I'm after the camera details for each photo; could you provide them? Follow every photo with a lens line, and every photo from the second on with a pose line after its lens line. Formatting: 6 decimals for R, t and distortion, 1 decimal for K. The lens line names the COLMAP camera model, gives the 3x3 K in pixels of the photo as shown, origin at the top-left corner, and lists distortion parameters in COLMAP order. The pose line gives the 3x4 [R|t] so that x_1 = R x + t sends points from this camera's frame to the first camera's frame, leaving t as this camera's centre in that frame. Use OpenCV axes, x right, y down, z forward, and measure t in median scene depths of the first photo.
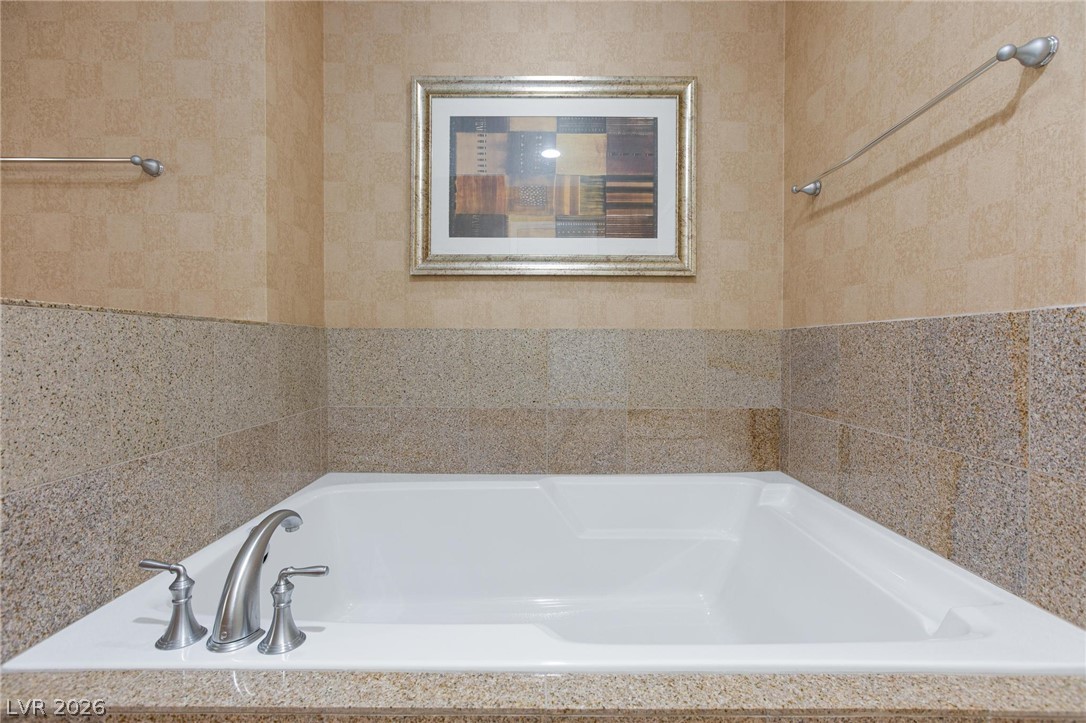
lens RADIAL K [[492.9, 0, 542.9], [0, 492.9, 360.0], [0, 0, 1]] dist [0.003970, 0.000360]
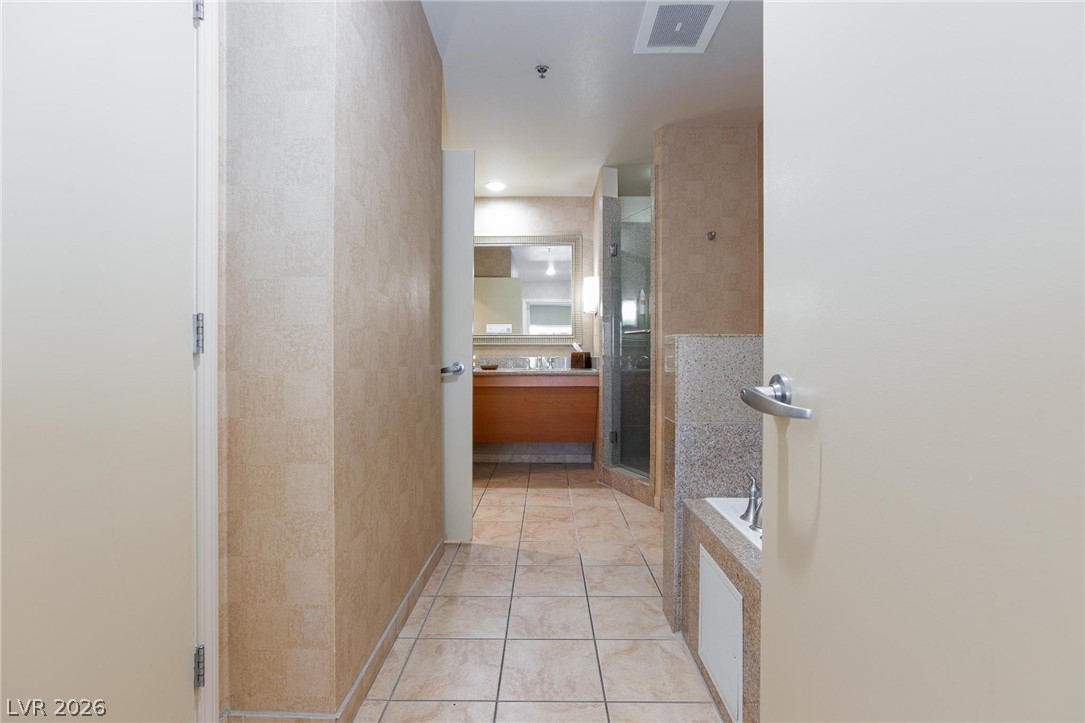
lens RADIAL K [[492.5, 0, 542.5], [0, 492.5, 359.0], [0, 0, 1]] dist [0.003970, 0.000360]
pose [[-0.017399, -0.005127, -0.999835, 1.085297], [-0.014631, 0.999881, -0.004872, 0.006263], [0.999742, 0.014544, -0.017472, 0.272413]]
